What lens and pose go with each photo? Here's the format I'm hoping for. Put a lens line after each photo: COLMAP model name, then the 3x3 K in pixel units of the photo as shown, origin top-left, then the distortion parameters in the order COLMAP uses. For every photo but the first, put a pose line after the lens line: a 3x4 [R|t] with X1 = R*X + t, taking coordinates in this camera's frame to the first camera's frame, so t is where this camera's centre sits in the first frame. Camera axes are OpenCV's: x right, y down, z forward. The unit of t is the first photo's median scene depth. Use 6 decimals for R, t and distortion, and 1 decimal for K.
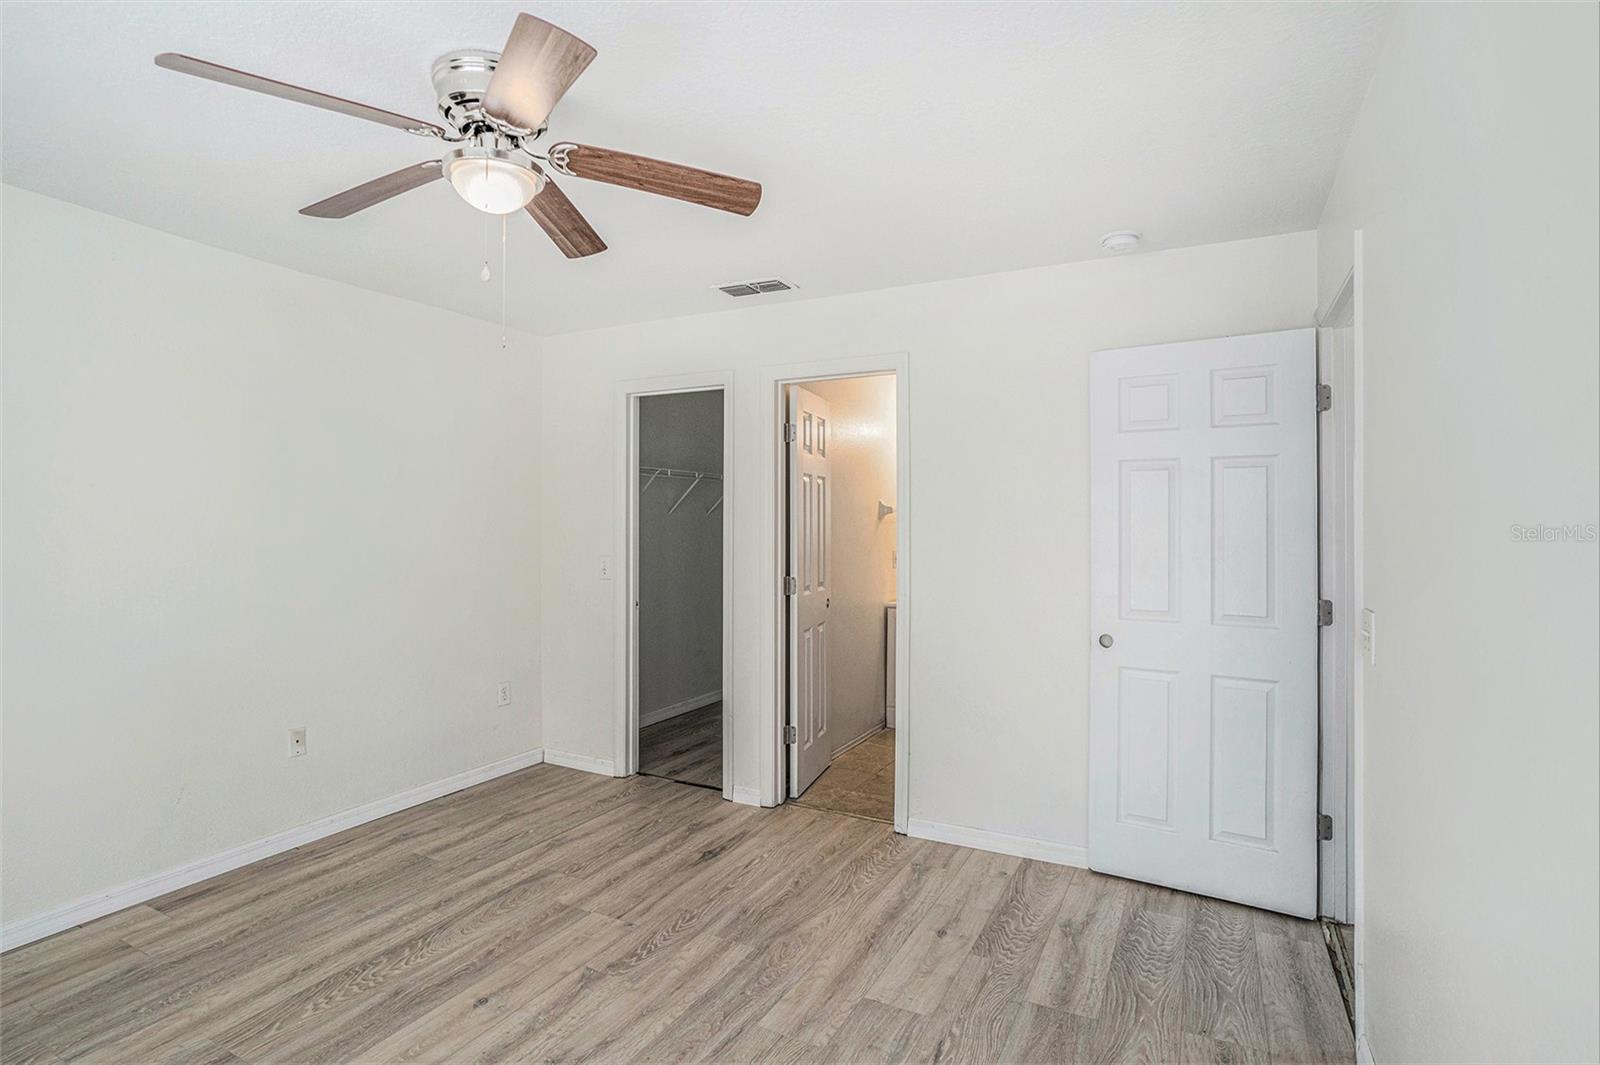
lens RADIAL K [[780.7, 0, 805.7], [0, 780.7, 531.6], [0, 0, 1]] dist [-0.032541, 0.005446]
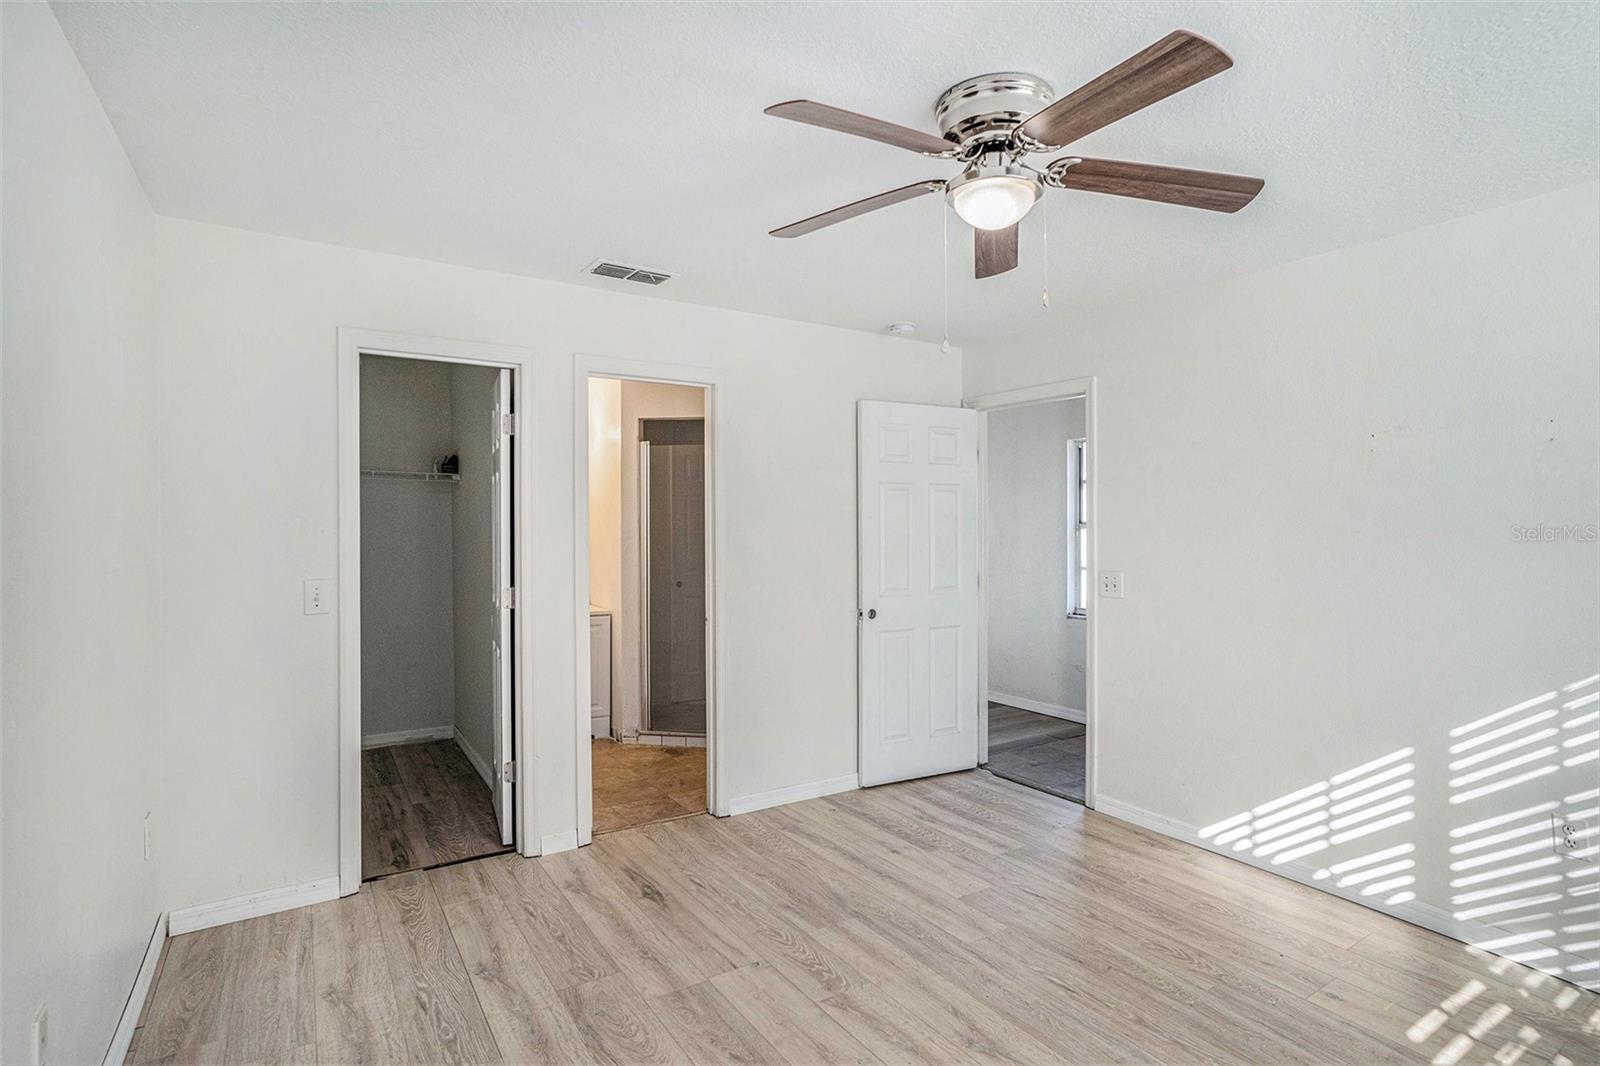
lens RADIAL K [[780.7, 0, 789.4], [0, 780.7, 530.8], [0, 0, 1]] dist [-0.032541, 0.005446]
pose [[0.515704, -0.008486, 0.856725, -0.897353], [0.008120, 0.999954, 0.005017, -0.014795], [-0.856728, 0.004369, 0.515750, 0.436871]]
